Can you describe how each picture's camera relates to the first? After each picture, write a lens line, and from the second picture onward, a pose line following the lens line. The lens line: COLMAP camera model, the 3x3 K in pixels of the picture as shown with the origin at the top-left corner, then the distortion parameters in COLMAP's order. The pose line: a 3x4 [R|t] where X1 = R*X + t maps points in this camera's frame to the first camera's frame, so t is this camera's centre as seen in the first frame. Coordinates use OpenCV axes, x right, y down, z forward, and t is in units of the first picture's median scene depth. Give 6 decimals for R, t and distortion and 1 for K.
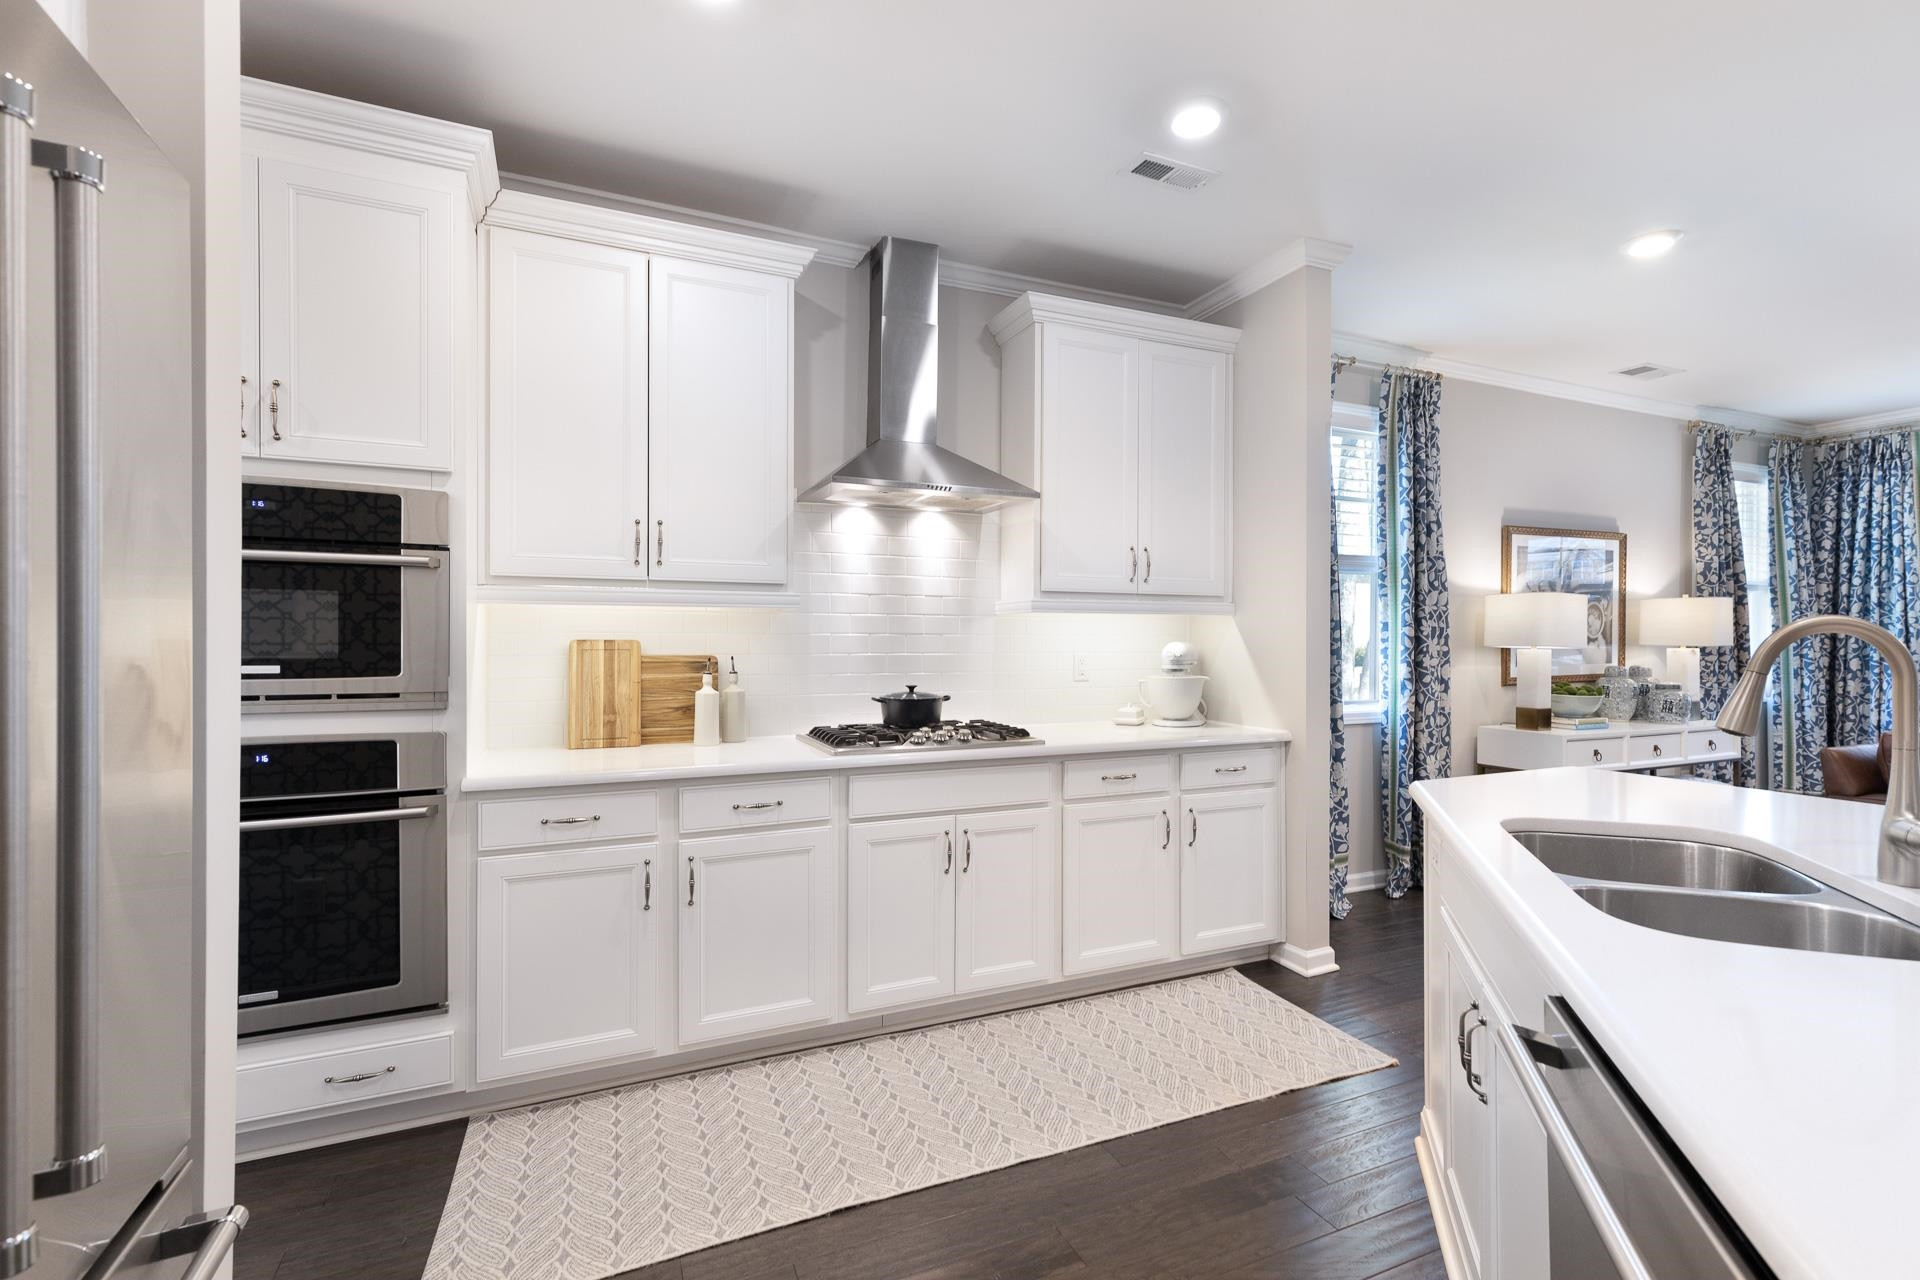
lens RADIAL K [[863.6, 0, 980.2], [0, 863.6, 624.4], [0, 0, 1]] dist [0.003823, 0.000581]
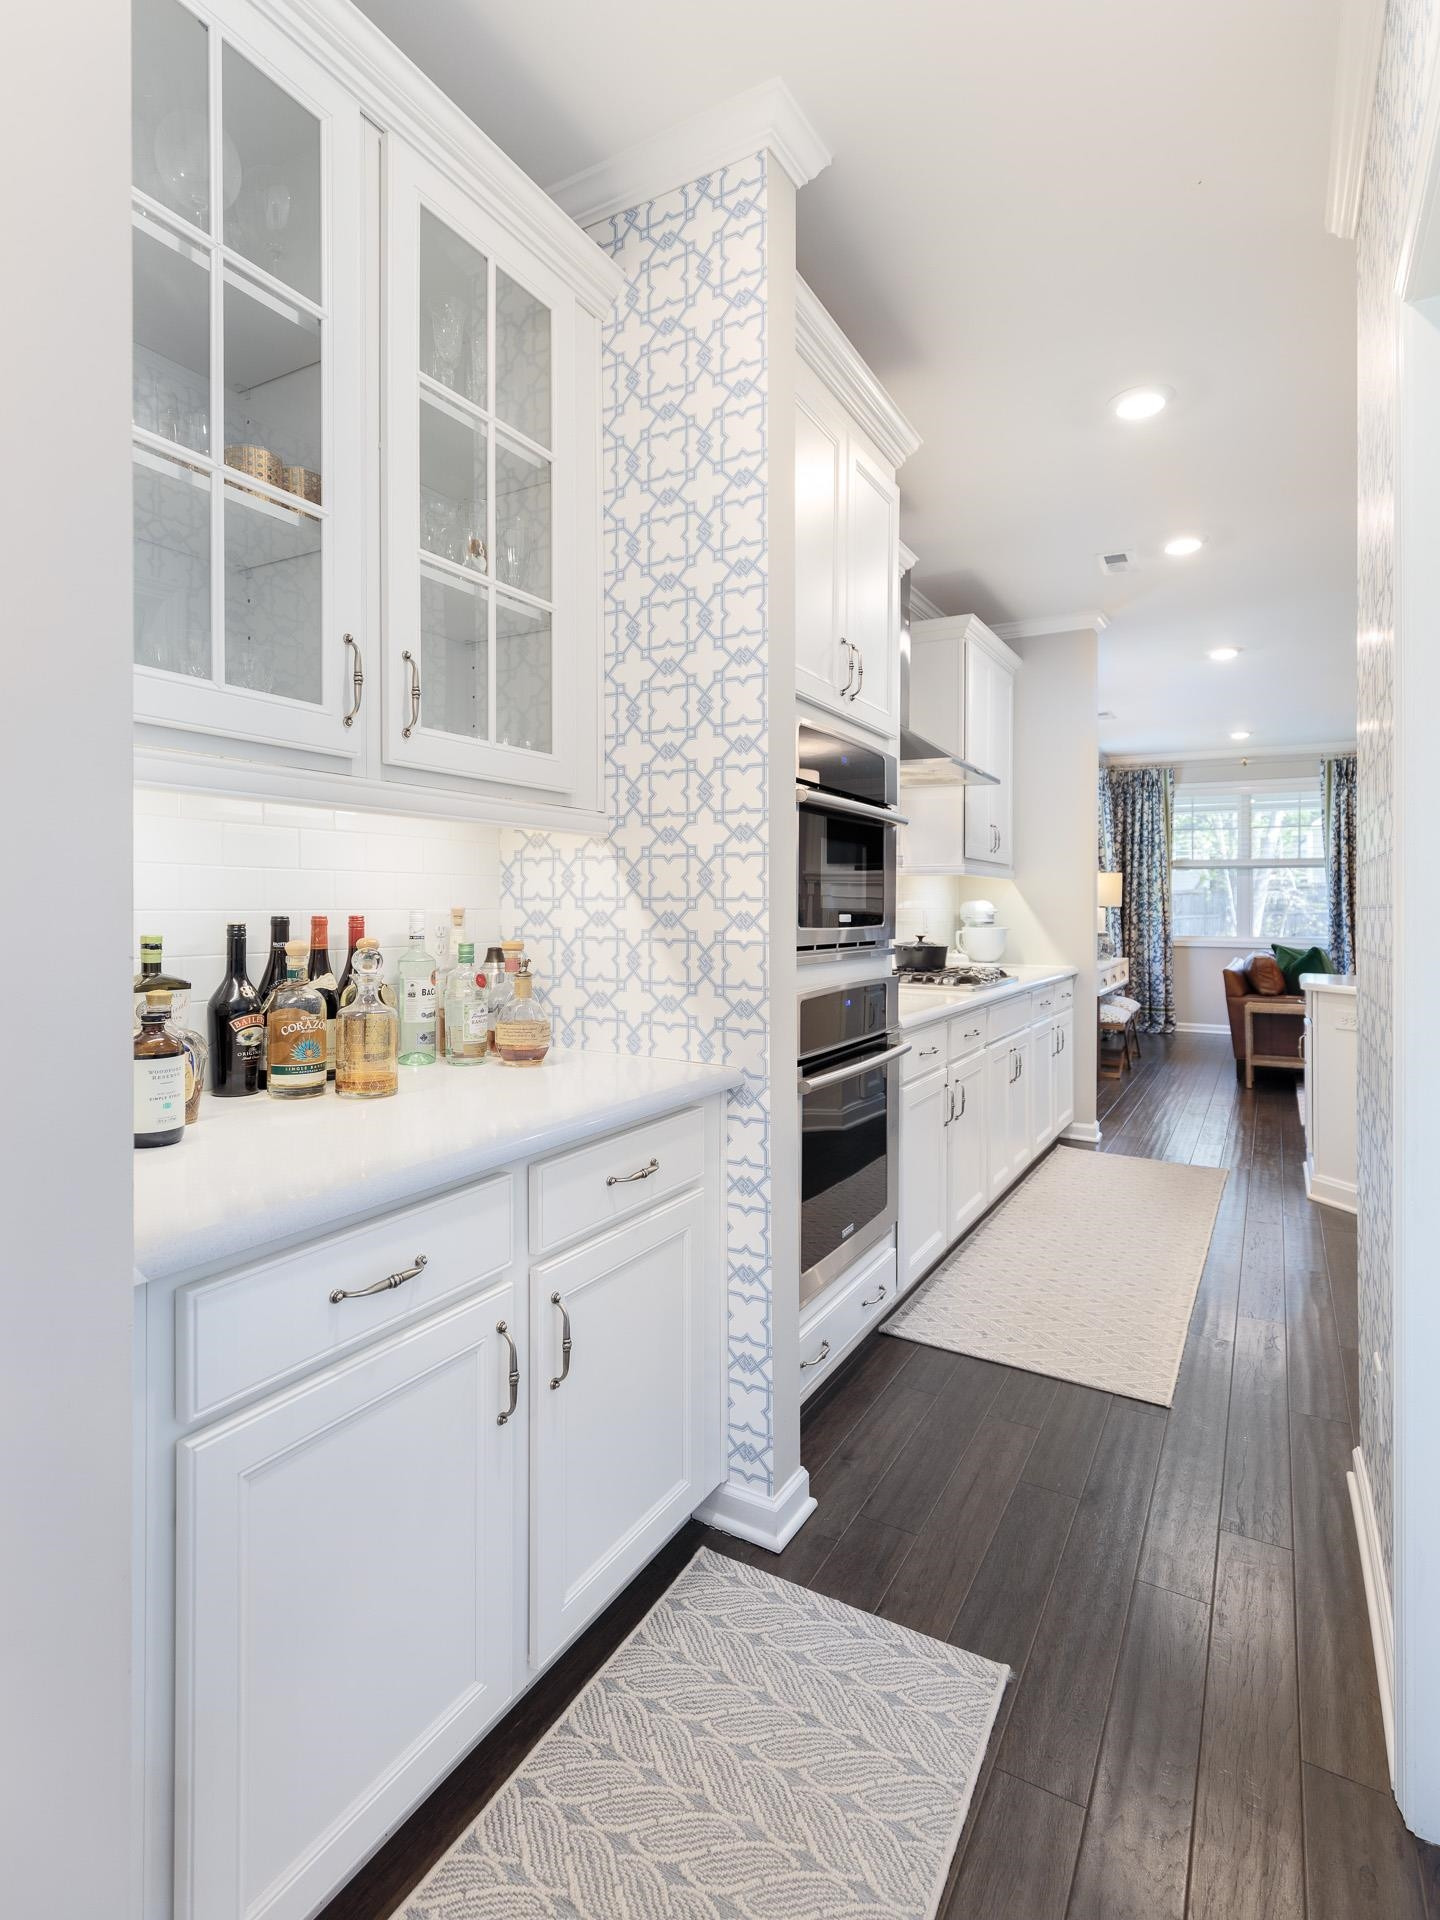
lens RADIAL K [[967.5, 0, 724.0], [0, 967.5, 873.4], [0, 0, 1]] dist [0.005073, 0.000329]
pose [[0.805578, 0.022829, 0.592050, -0.748091], [-0.014636, 0.999719, -0.018634, 0.010715], [-0.592309, 0.006345, 0.805686, 0.085944]]
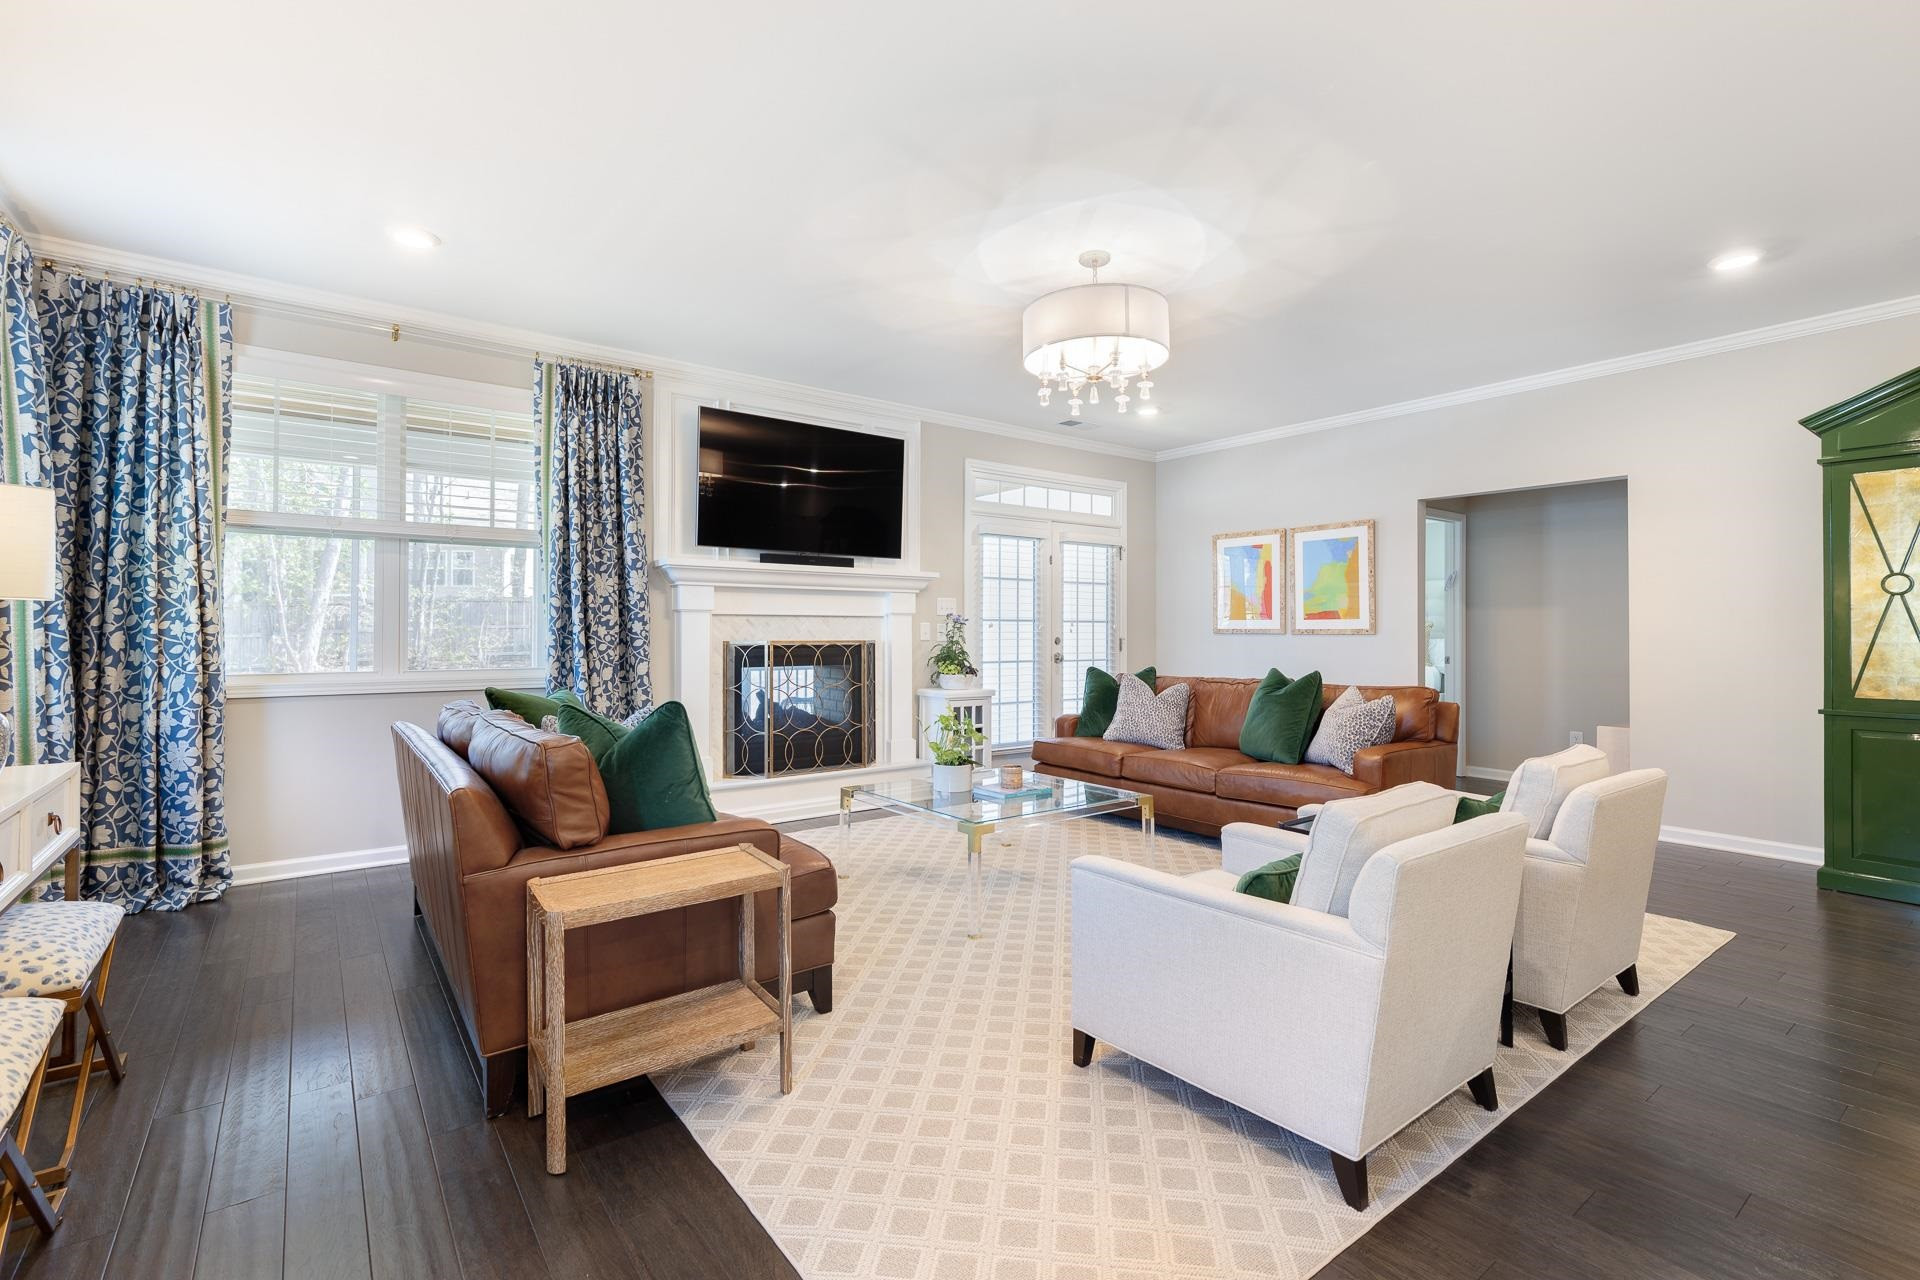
lens RADIAL K [[863.6, 0, 962.0], [0, 863.6, 629.1], [0, 0, 1]] dist [0.003823, 0.000581]
pose [[-0.225748, -0.000936, 0.974185, 0.346595], [-0.019848, 0.999796, -0.003639, 0.036473], [-0.973983, -0.020157, -0.225721, 0.723286]]
